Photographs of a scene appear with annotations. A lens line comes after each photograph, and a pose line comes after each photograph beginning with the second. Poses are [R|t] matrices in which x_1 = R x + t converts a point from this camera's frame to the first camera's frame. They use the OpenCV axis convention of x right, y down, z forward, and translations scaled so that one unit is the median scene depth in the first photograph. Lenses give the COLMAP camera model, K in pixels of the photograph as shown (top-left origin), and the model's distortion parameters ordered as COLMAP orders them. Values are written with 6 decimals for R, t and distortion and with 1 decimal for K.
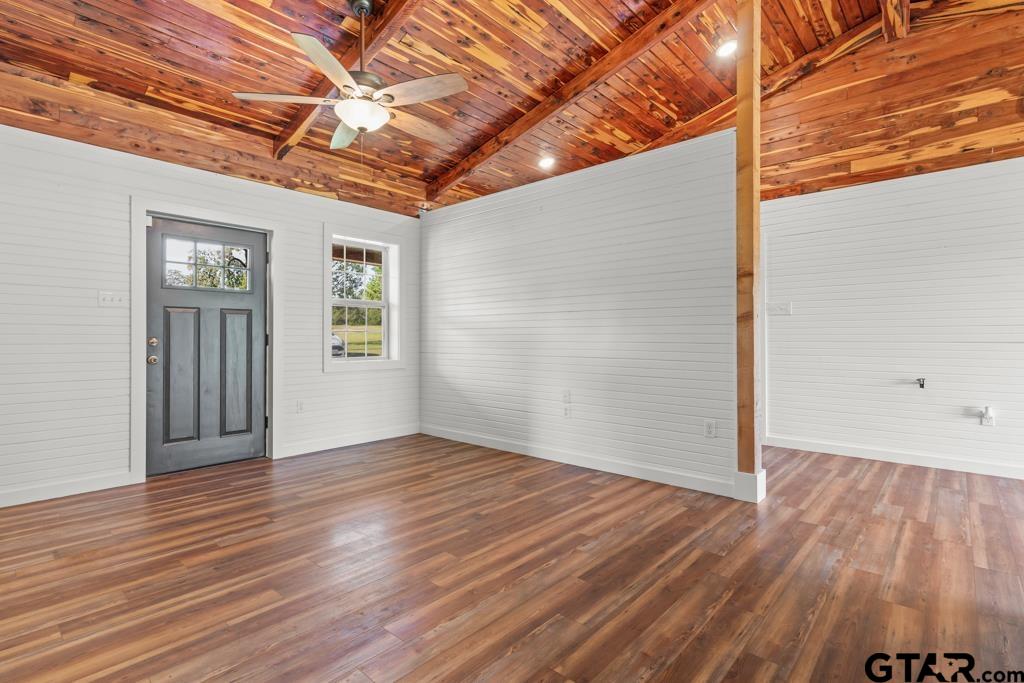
lens RADIAL K [[490.1, 0, 513.9], [0, 490.1, 335.7], [0, 0, 1]] dist [0.002550, 0.000776]
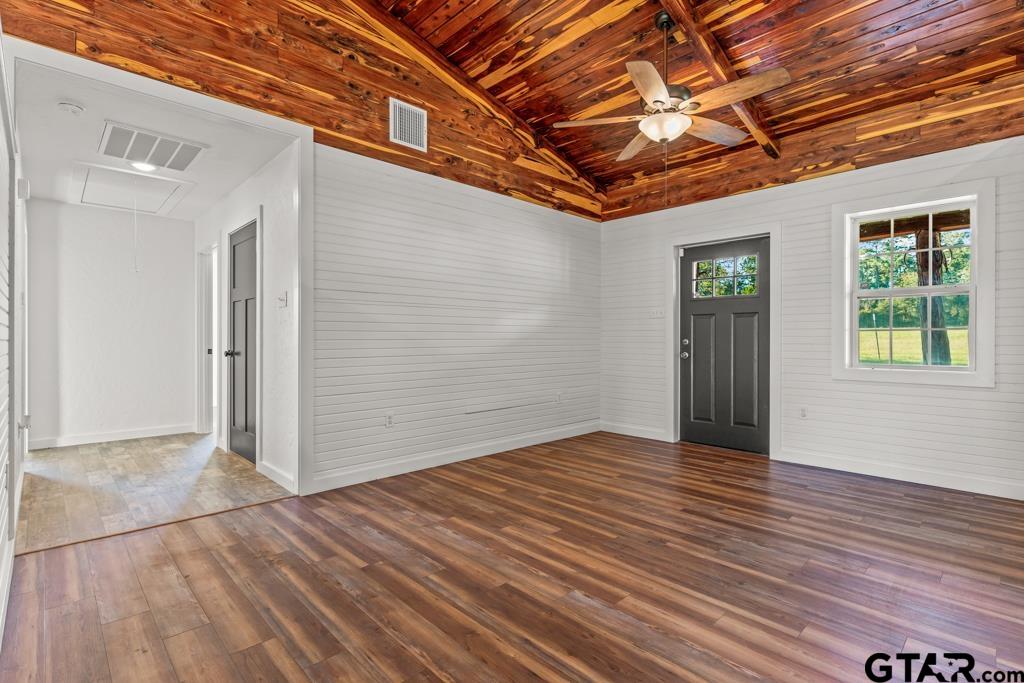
lens RADIAL K [[490.1, 0, 510.7], [0, 490.1, 338.9], [0, 0, 1]] dist [0.002550, 0.000776]
pose [[-0.076979, 0.000488, -0.997033, 0.909934], [0.004978, 0.999988, 0.000105, 0.003909], [0.997020, -0.004955, -0.076981, 0.893276]]
